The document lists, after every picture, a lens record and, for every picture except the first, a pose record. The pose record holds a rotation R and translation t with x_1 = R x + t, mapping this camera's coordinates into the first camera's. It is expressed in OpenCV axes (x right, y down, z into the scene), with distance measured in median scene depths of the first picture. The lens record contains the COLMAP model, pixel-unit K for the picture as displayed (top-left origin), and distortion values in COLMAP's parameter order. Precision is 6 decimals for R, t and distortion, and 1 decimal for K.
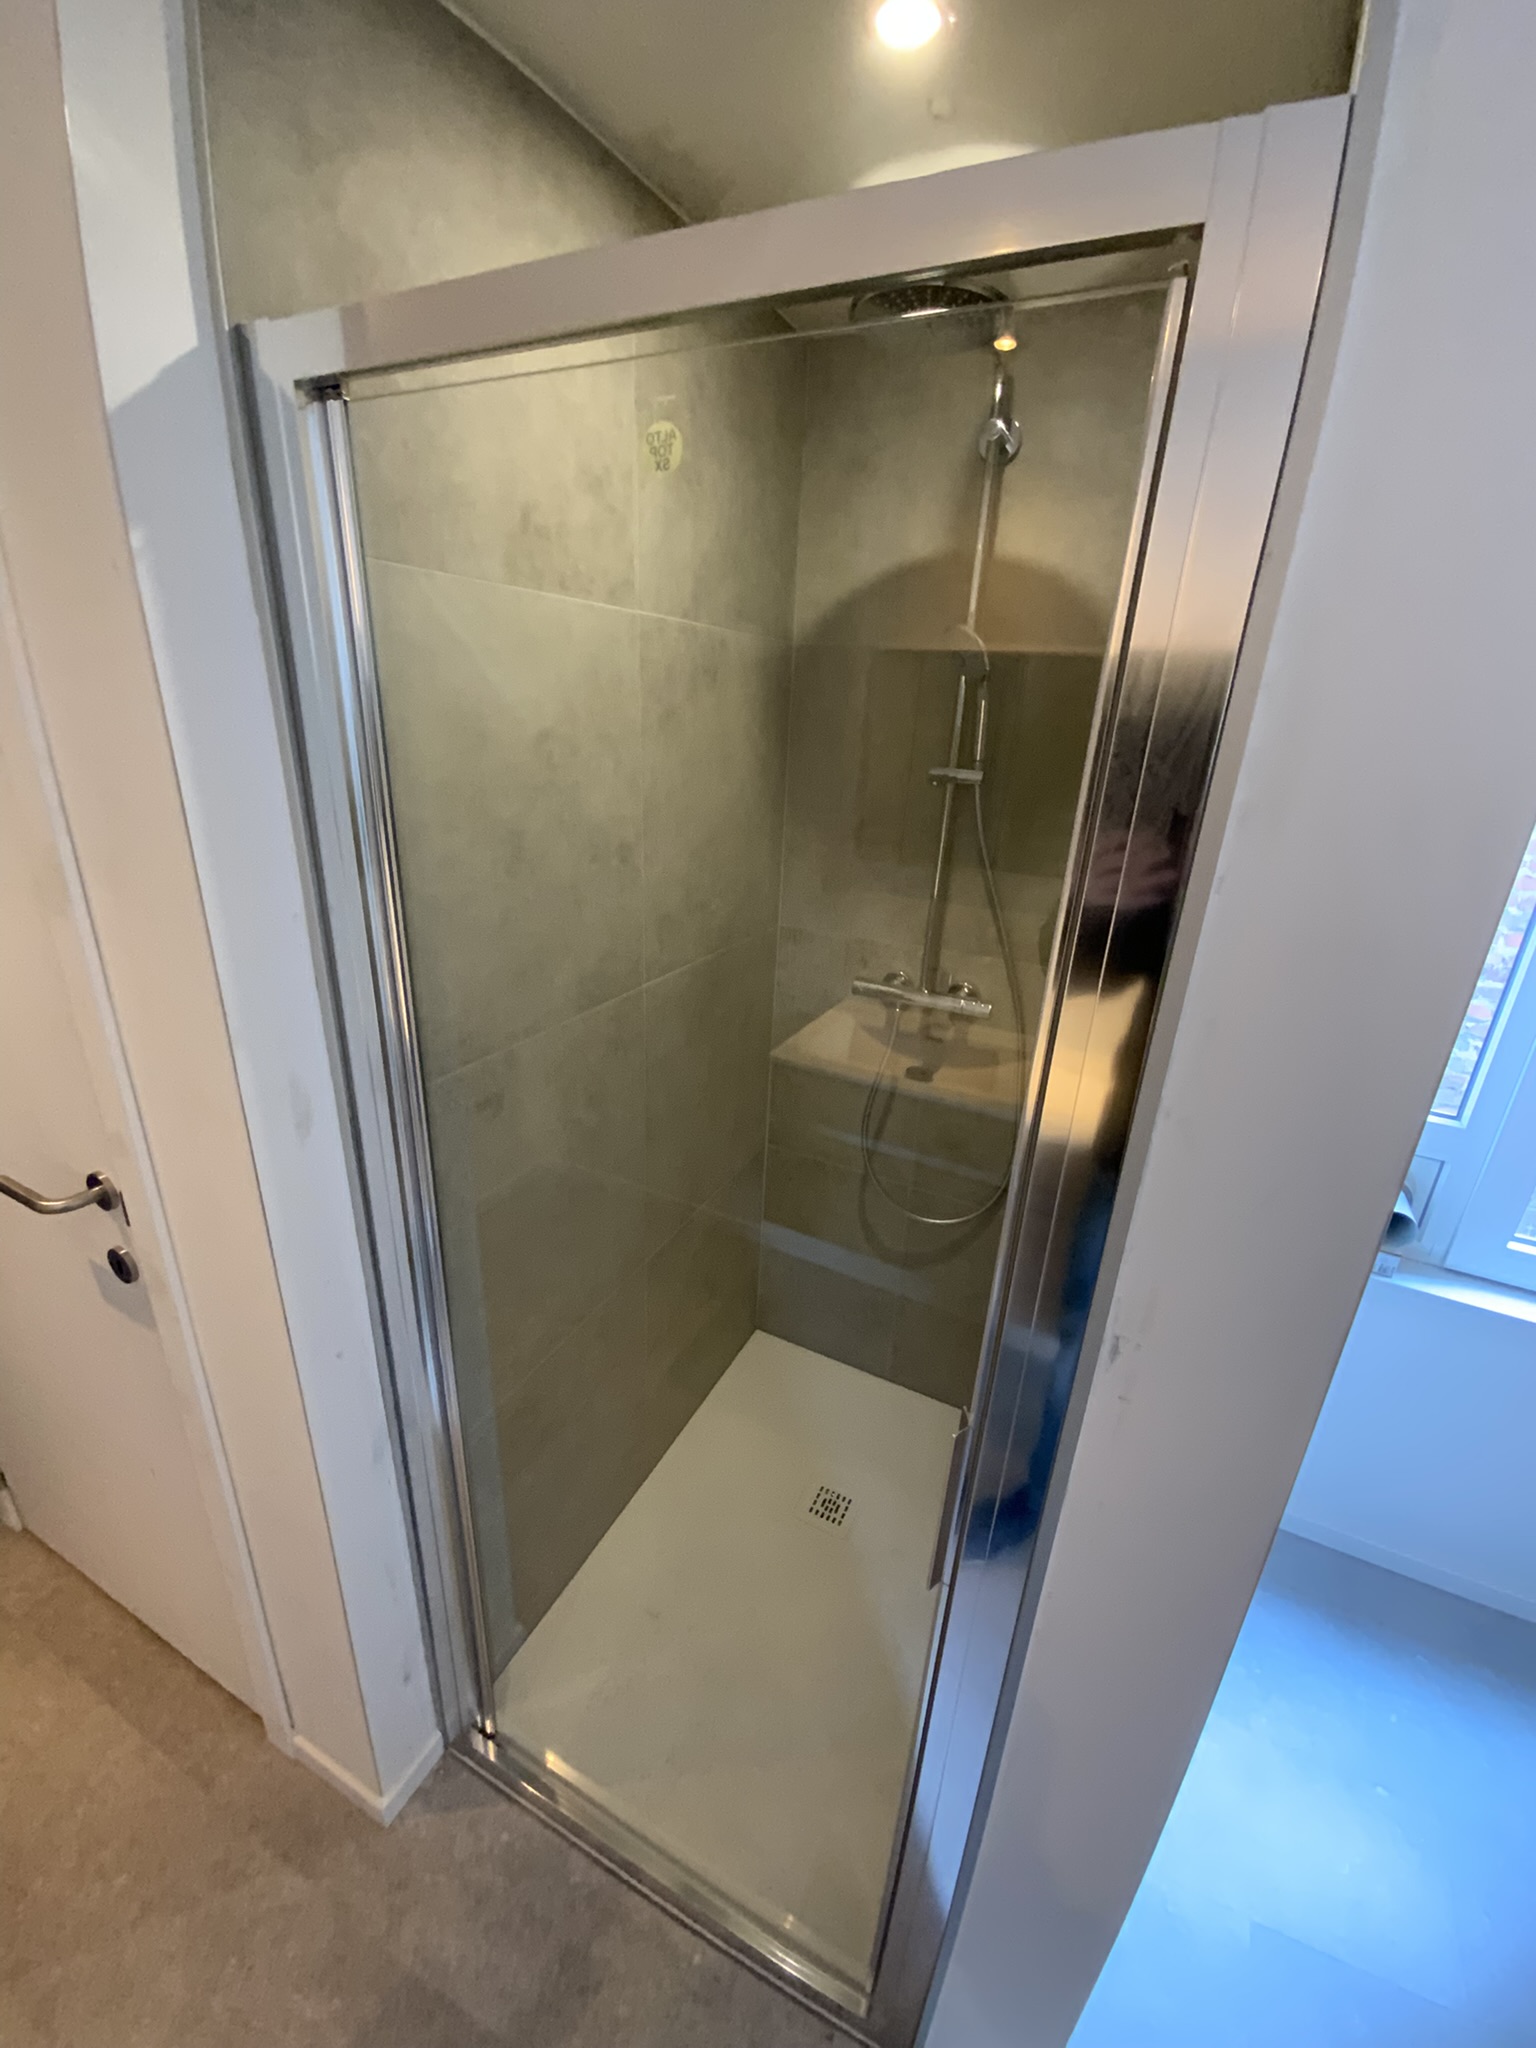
lens RADIAL K [[818.2, 0, 761.0], [0, 818.2, 1015.4], [0, 0, 1]] dist [-0.016157, -0.000490]
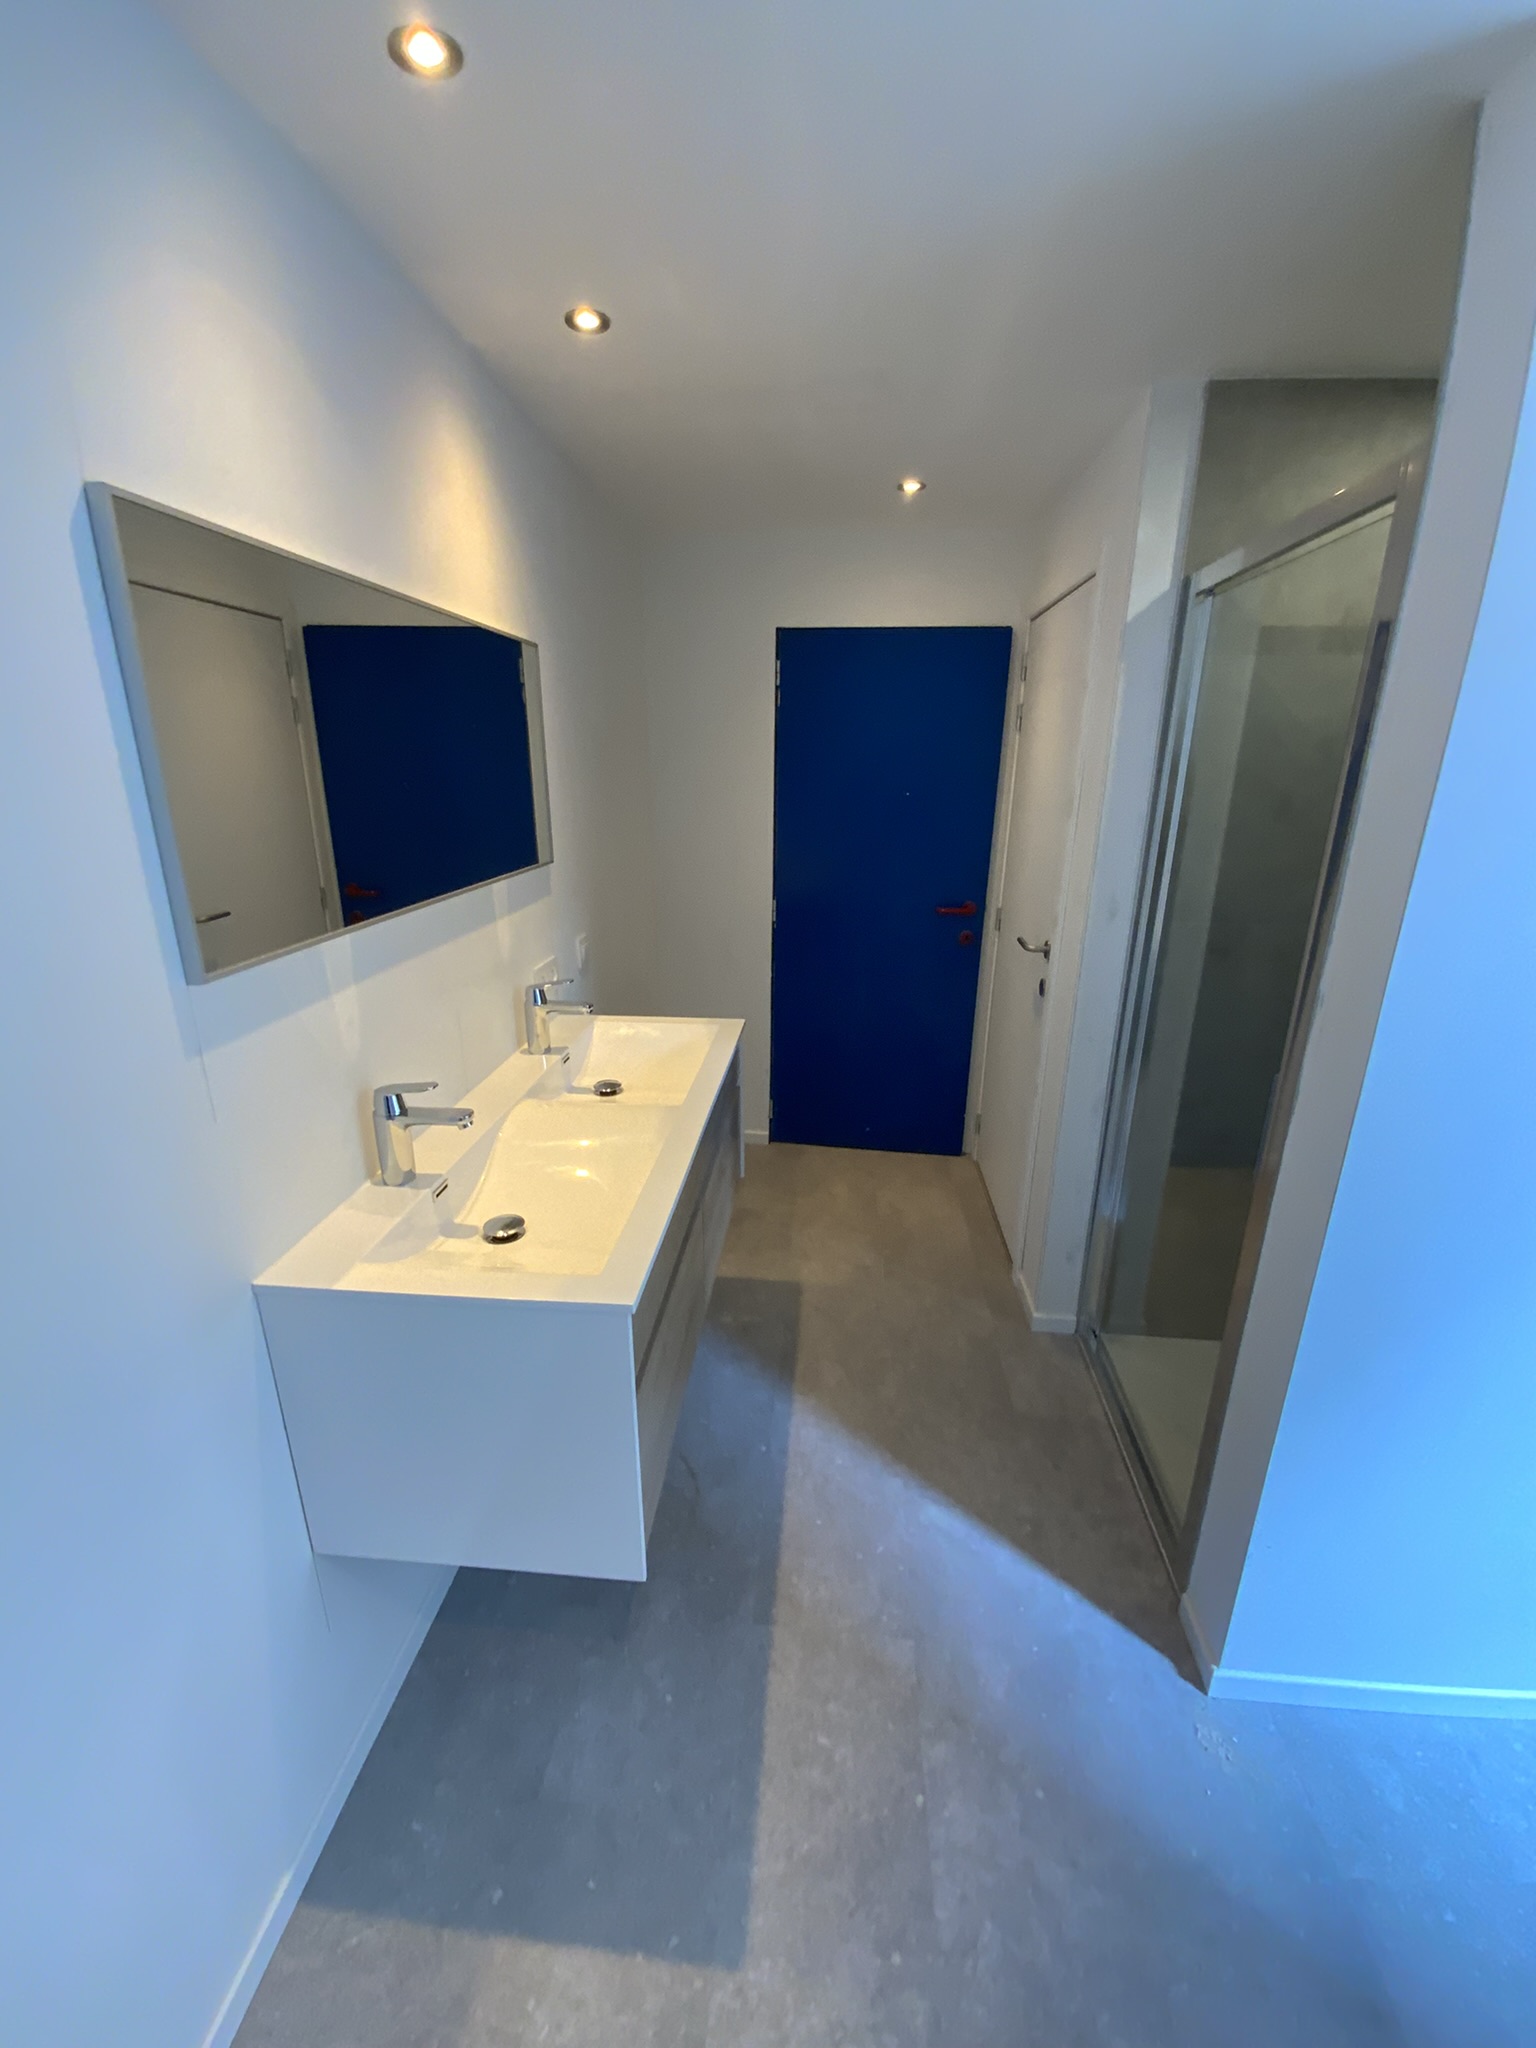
lens RADIAL K [[825.0, 0, 772.2], [0, 825.0, 1034.4], [0, 0, 1]] dist [0.025136, -0.020444]
pose [[0.362527, 0.249086, -0.898071, 0.800552], [-0.319324, 0.938492, 0.131395, 0.287878], [0.875561, 0.239141, 0.419768, -0.454206]]
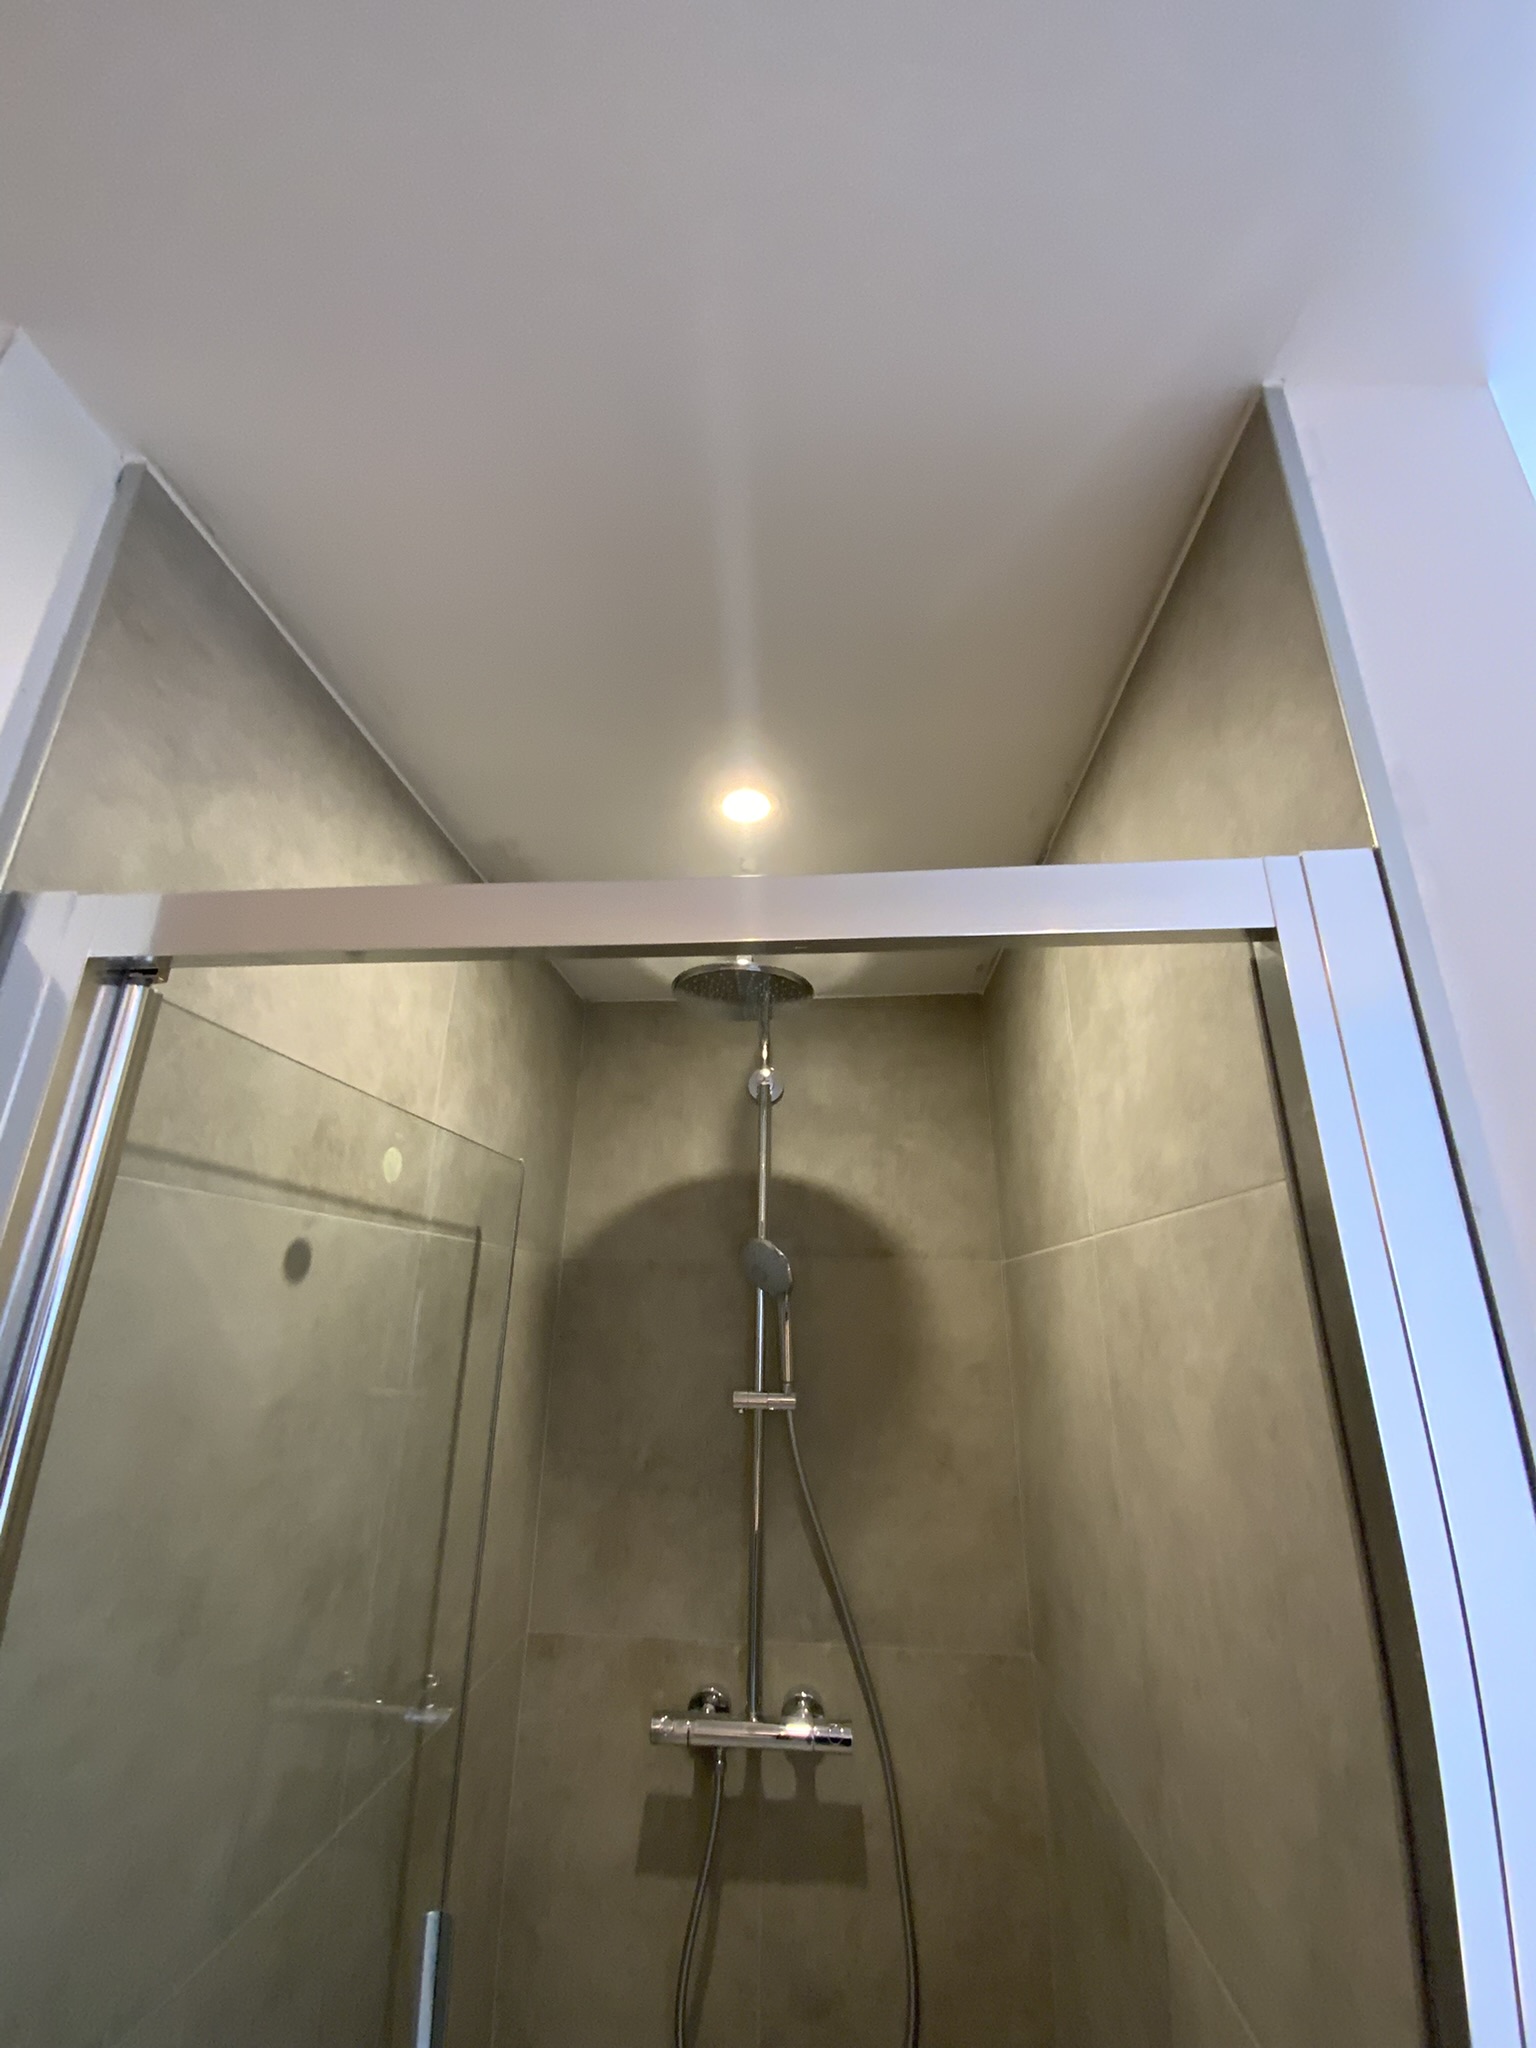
lens RADIAL K [[825.0, 0, 772.2], [0, 825.0, 1034.4], [0, 0, 1]] dist [0.025136, -0.020444]
pose [[0.929457, 0.081248, 0.359873, -0.127591], [0.161584, 0.787263, -0.595069, -0.087275], [-0.331663, 0.611241, 0.718599, 0.139565]]
